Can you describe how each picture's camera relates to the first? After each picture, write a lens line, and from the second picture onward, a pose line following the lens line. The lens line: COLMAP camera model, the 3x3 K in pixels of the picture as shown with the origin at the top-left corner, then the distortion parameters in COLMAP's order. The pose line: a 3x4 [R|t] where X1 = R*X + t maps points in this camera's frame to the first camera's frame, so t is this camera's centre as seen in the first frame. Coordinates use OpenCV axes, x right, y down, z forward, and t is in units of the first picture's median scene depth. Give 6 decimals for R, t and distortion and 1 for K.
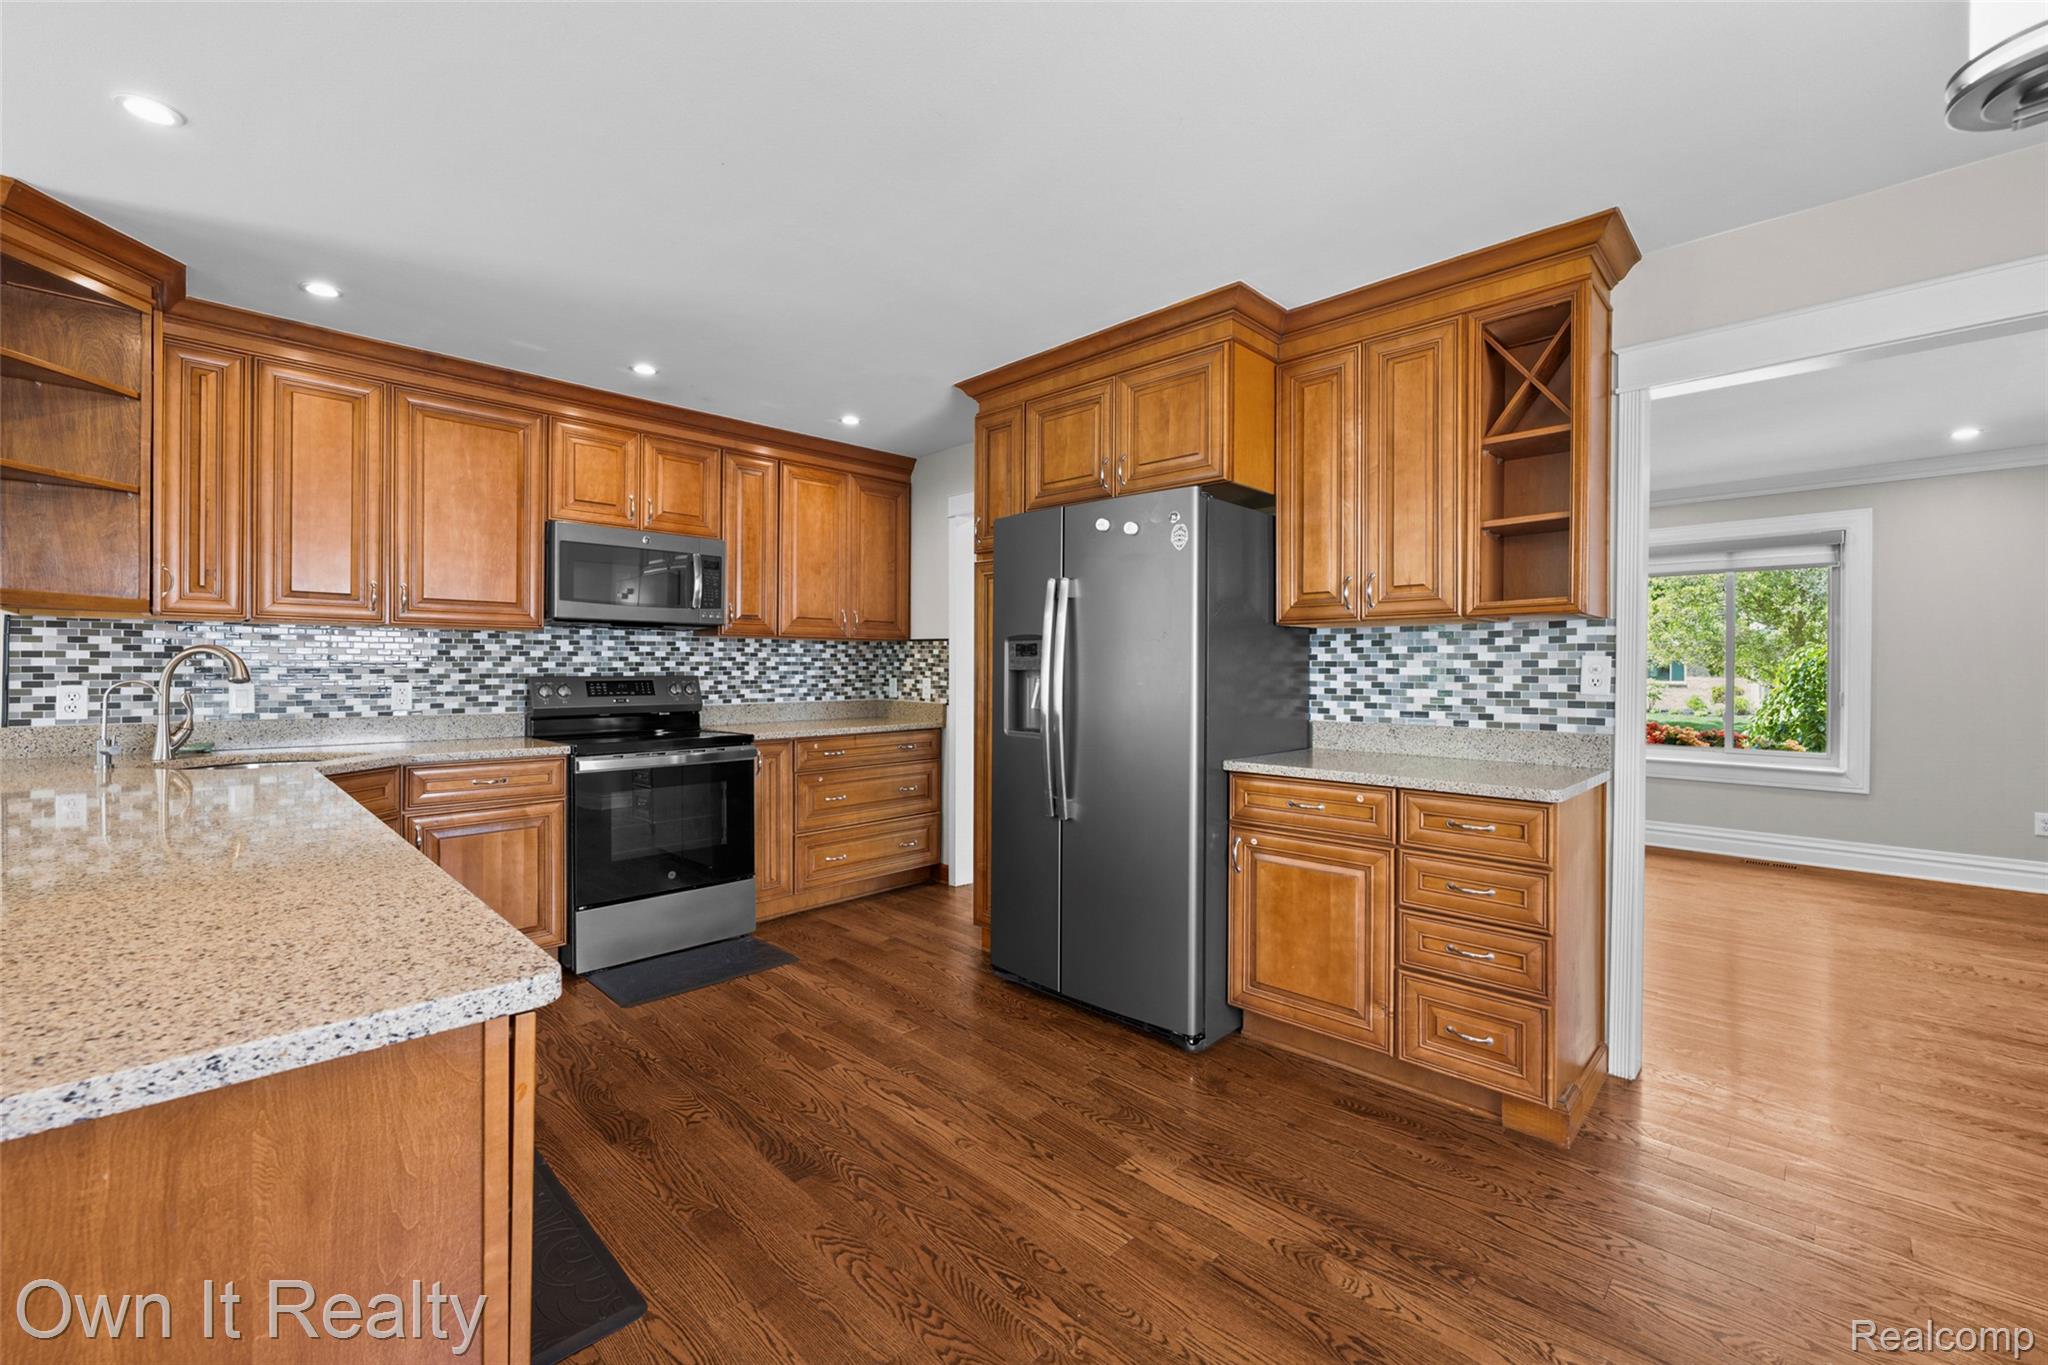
lens RADIAL K [[833.4, 0, 1023.4], [0, 833.4, 670.4], [0, 0, 1]] dist [-0.000574, -0.000342]
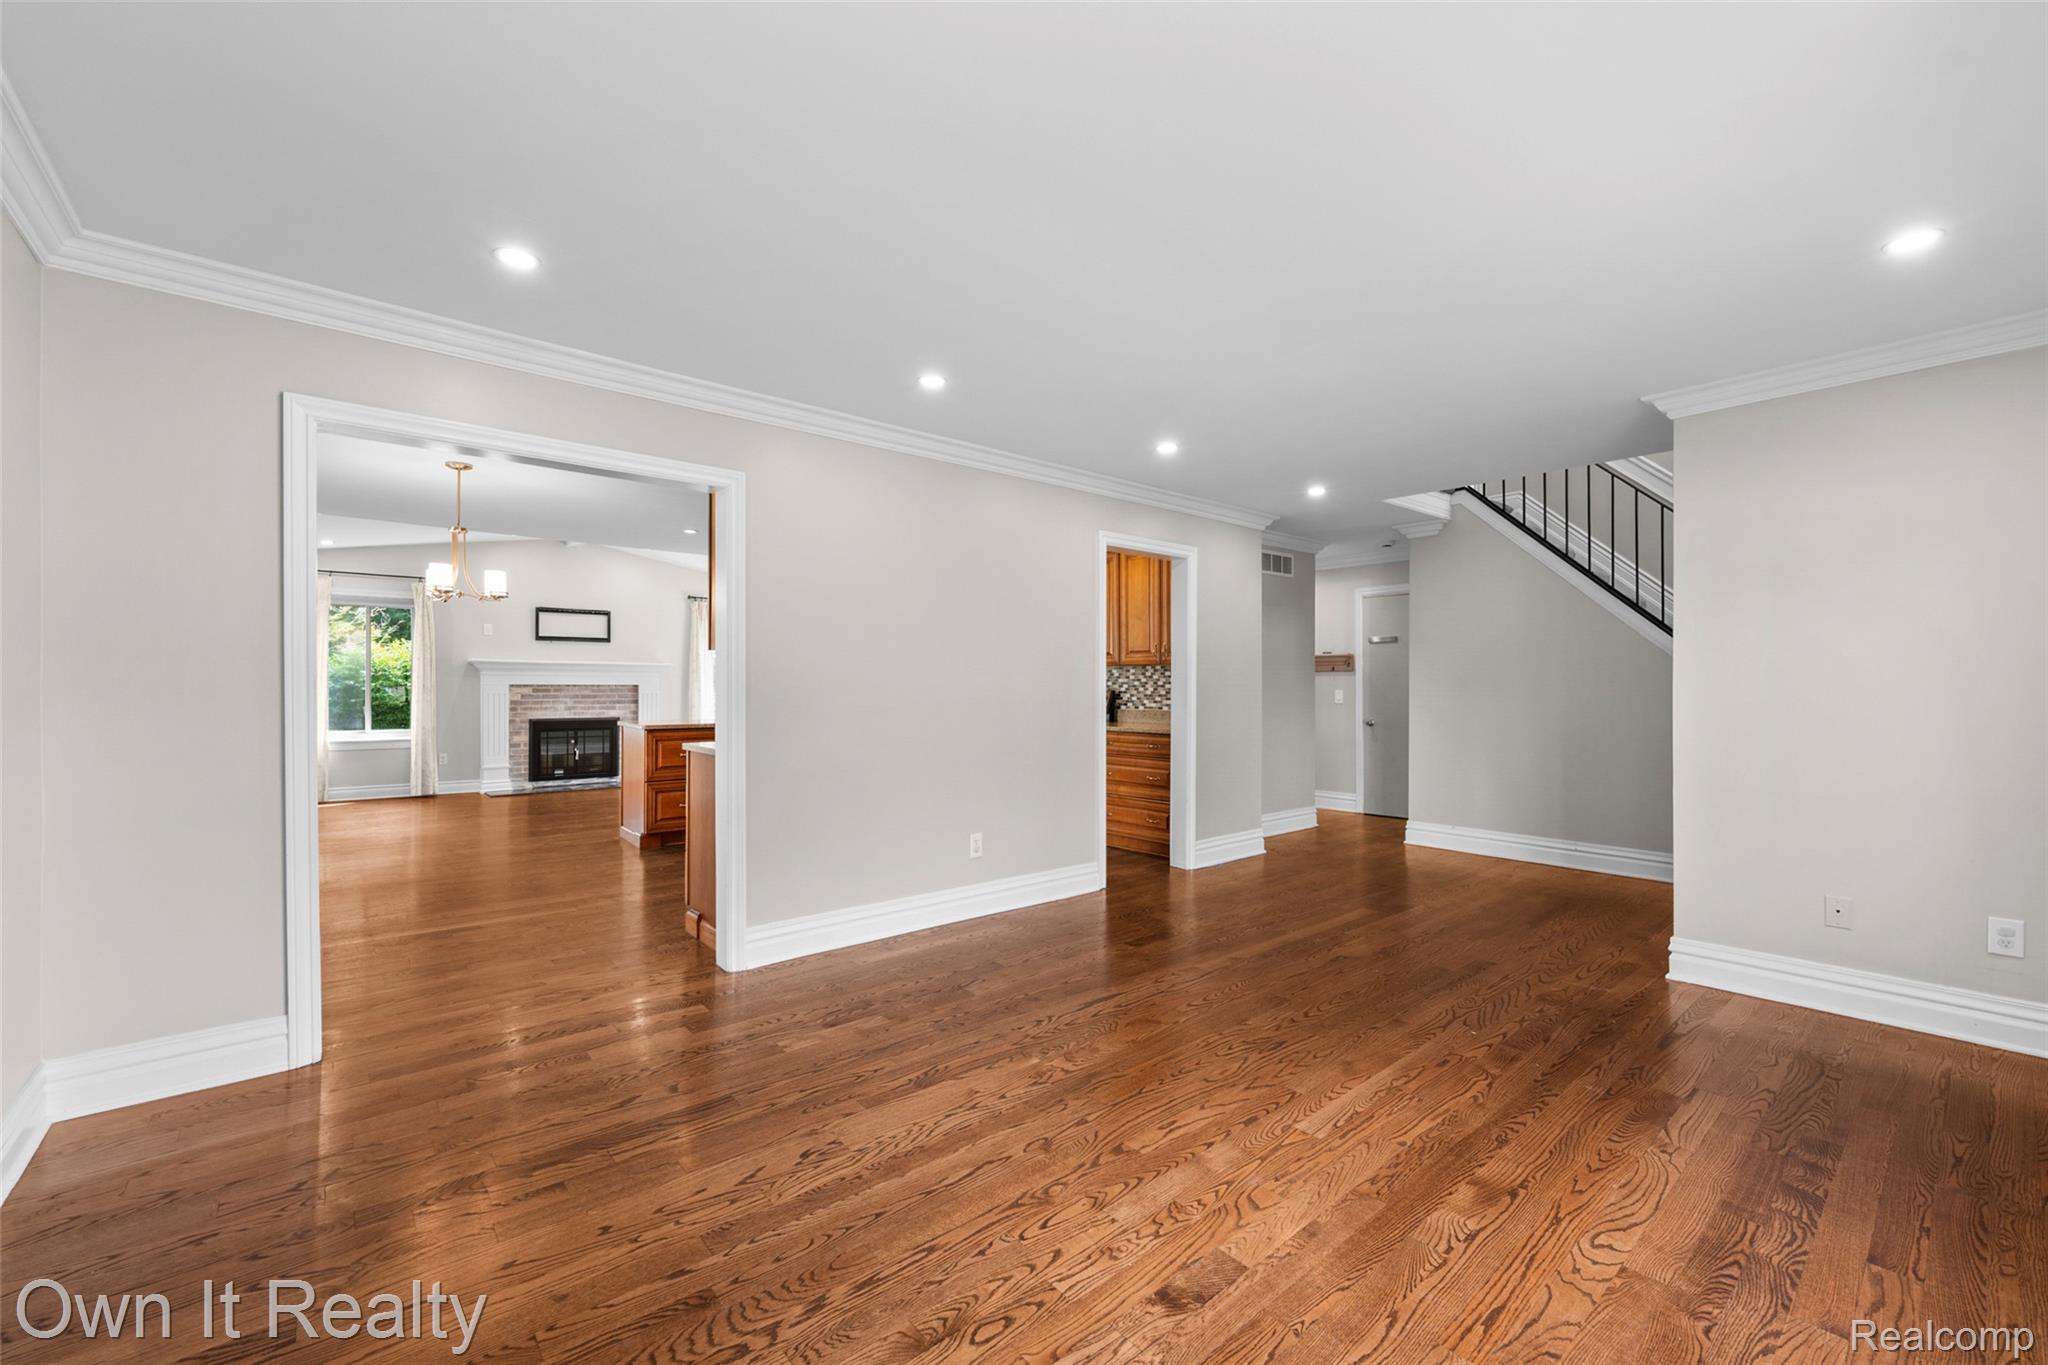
lens RADIAL K [[833.4, 0, 1012.0], [0, 833.4, 684.9], [0, 0, 1]] dist [-0.000574, -0.000342]
pose [[-0.098067, -0.004167, -0.995171, 1.715753], [-0.007061, 0.999969, -0.003491, 0.002599], [0.995155, 0.006685, -0.098093, 1.325138]]
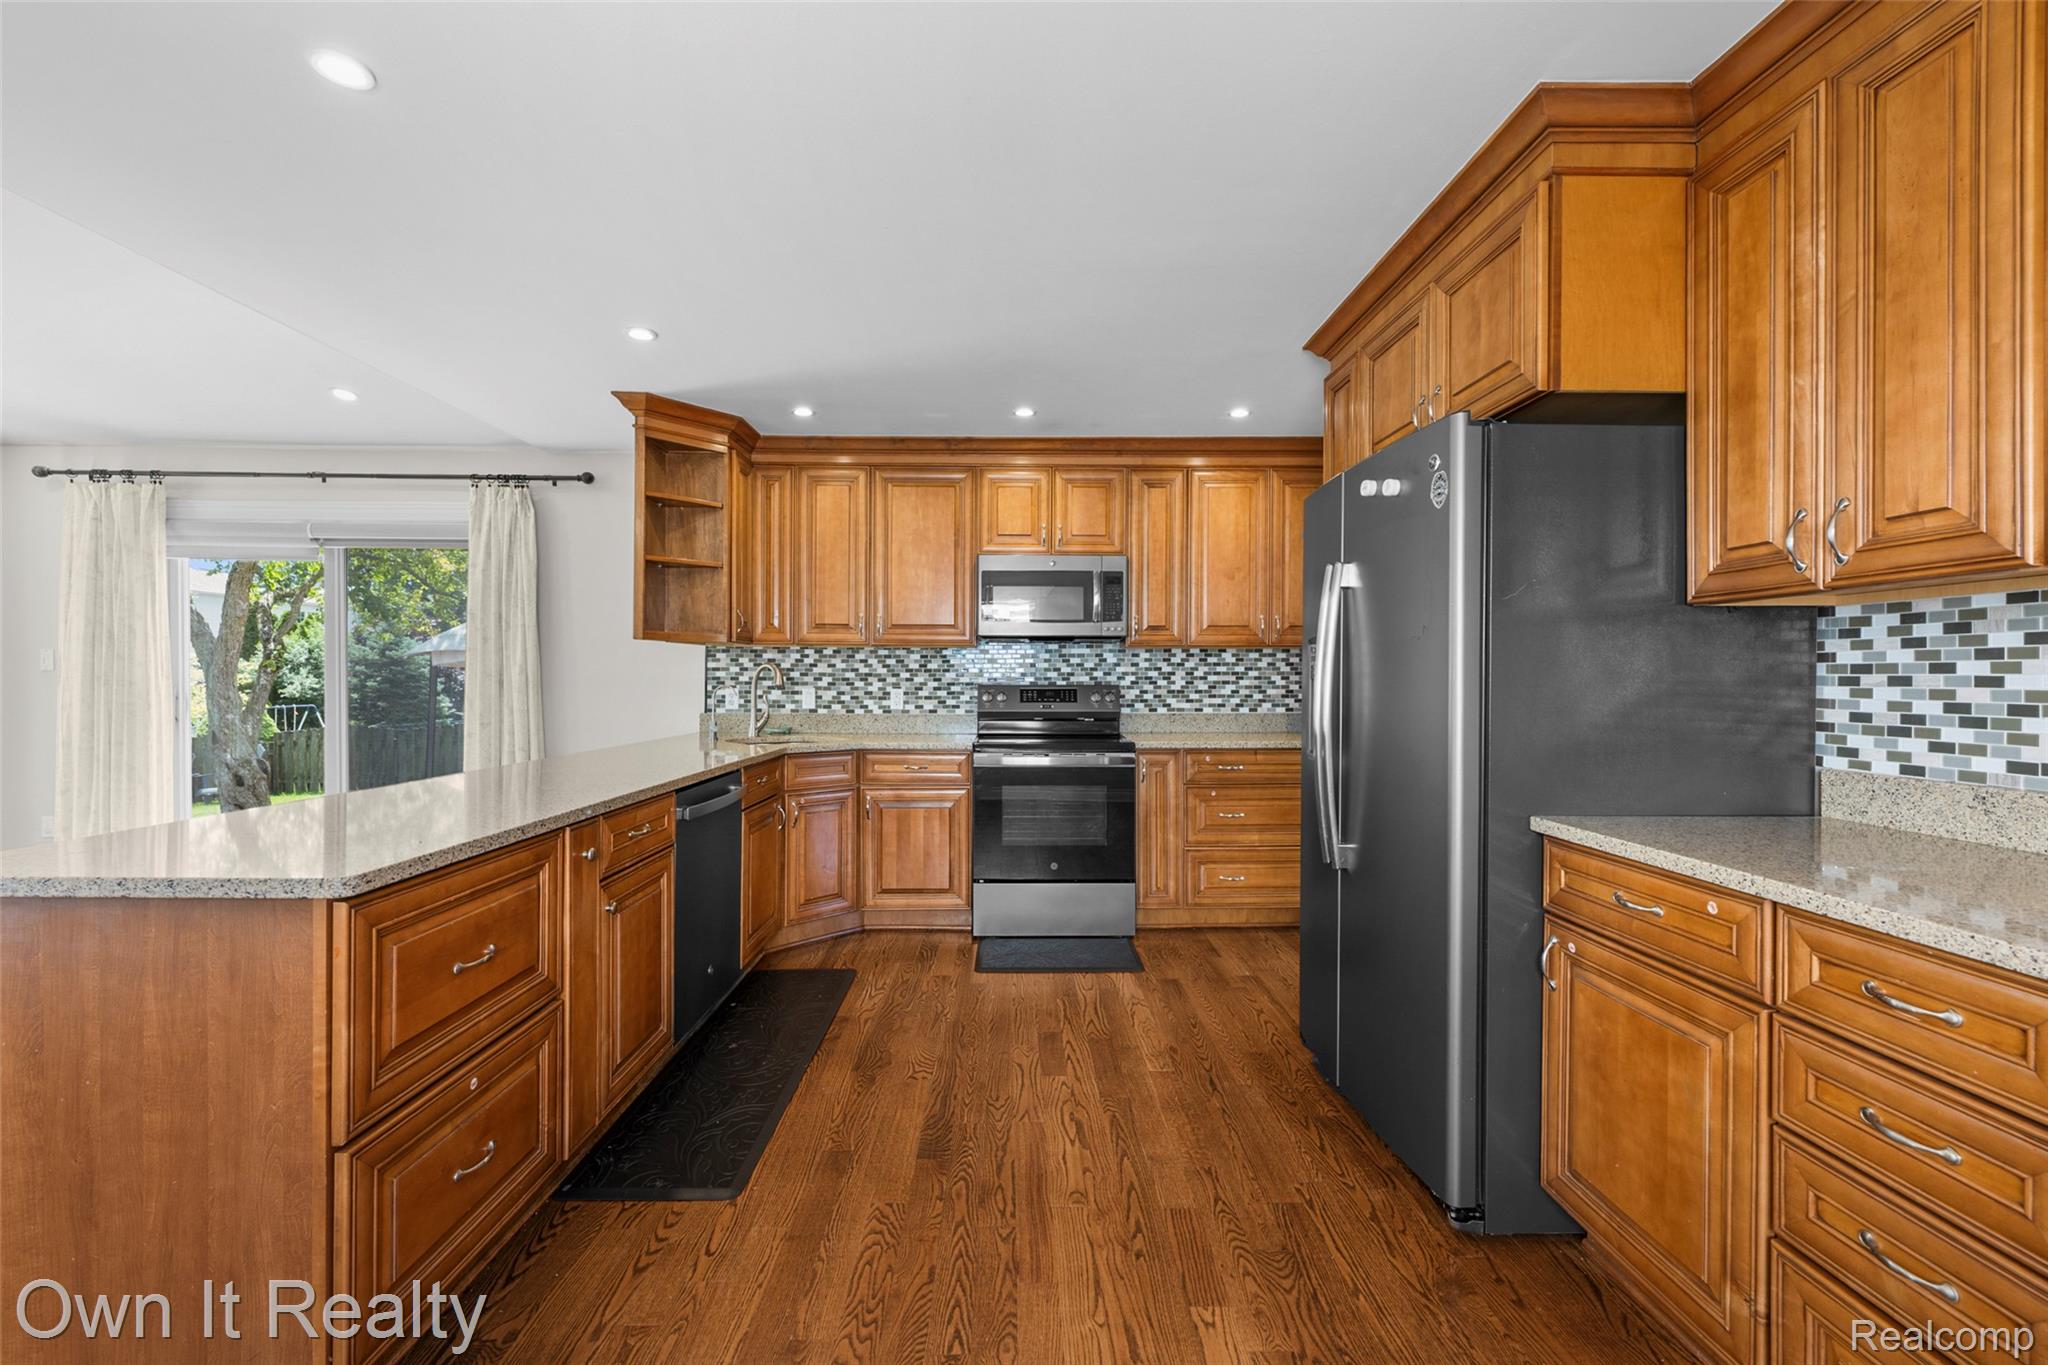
lens RADIAL K [[833.4, 0, 1021.0], [0, 833.4, 681.2], [0, 0, 1]] dist [-0.000574, -0.000342]
pose [[0.711896, 0.002163, -0.702281, 0.364704], [-0.002283, 0.999997, 0.000765, 0.001270], [0.702281, 0.001059, 0.711899, 0.213888]]
